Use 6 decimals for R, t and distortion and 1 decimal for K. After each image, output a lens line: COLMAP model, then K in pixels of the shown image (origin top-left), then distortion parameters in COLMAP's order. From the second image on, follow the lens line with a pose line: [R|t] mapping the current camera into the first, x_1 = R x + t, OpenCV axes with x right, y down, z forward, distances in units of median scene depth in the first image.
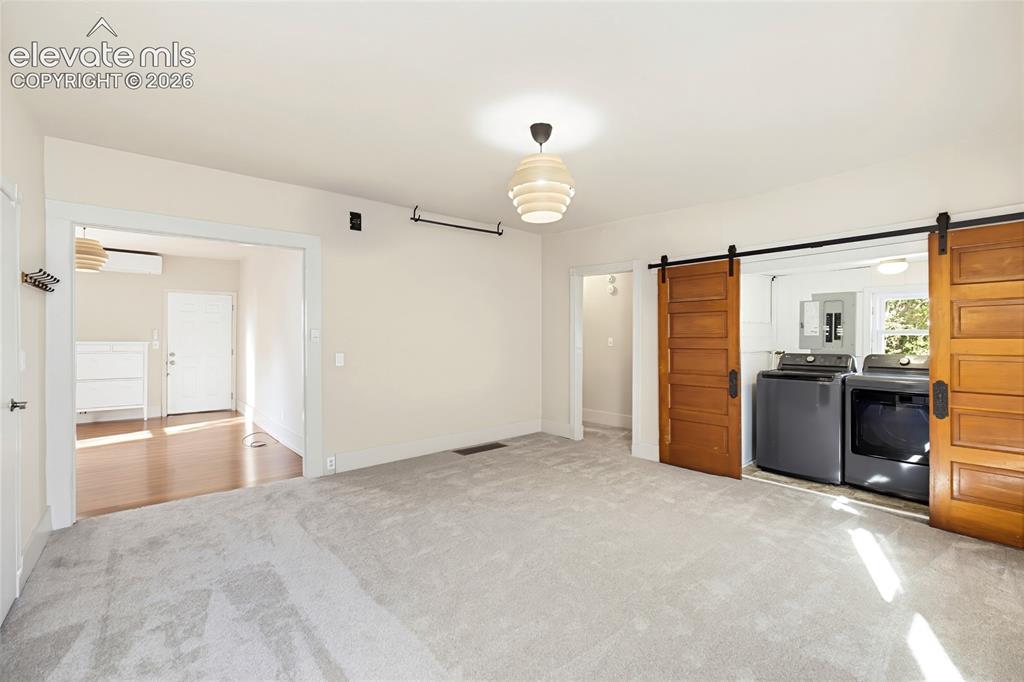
lens RADIAL K [[439.0, 0, 507.5], [0, 439.0, 332.8], [0, 0, 1]] dist [-0.001584, 0.000952]
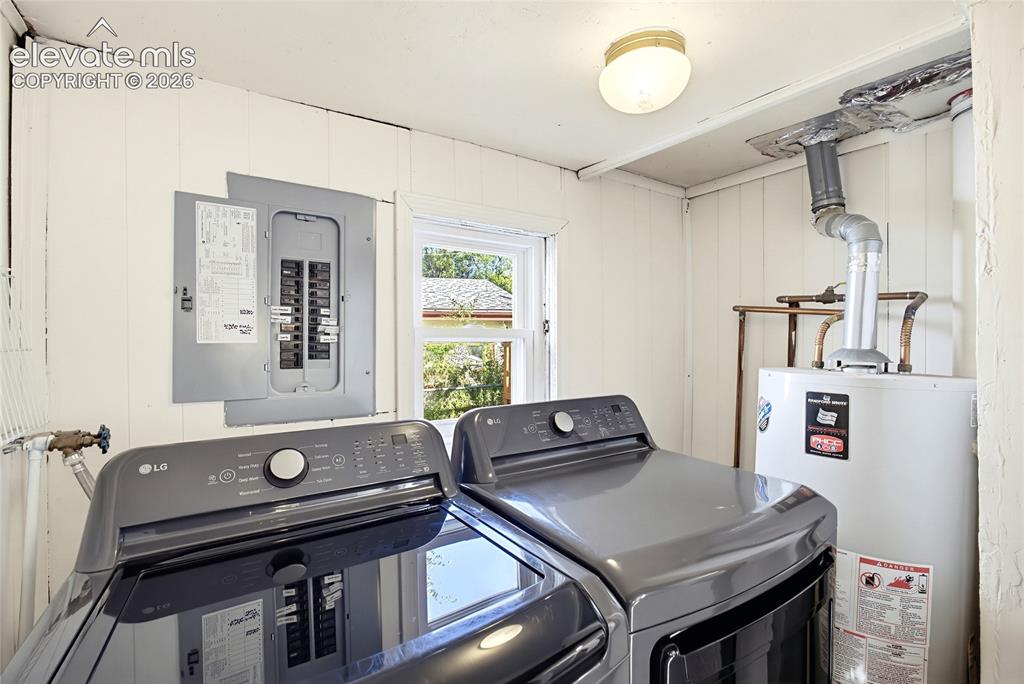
lens RADIAL K [[439.0, 0, 504.3], [0, 439.0, 335.7], [0, 0, 1]] dist [-0.001584, 0.000952]
pose [[0.120174, -0.008014, 0.992720, 0.479146], [-0.007627, 0.999930, 0.008995, -0.001768], [-0.992724, -0.008653, 0.120105, 0.830979]]
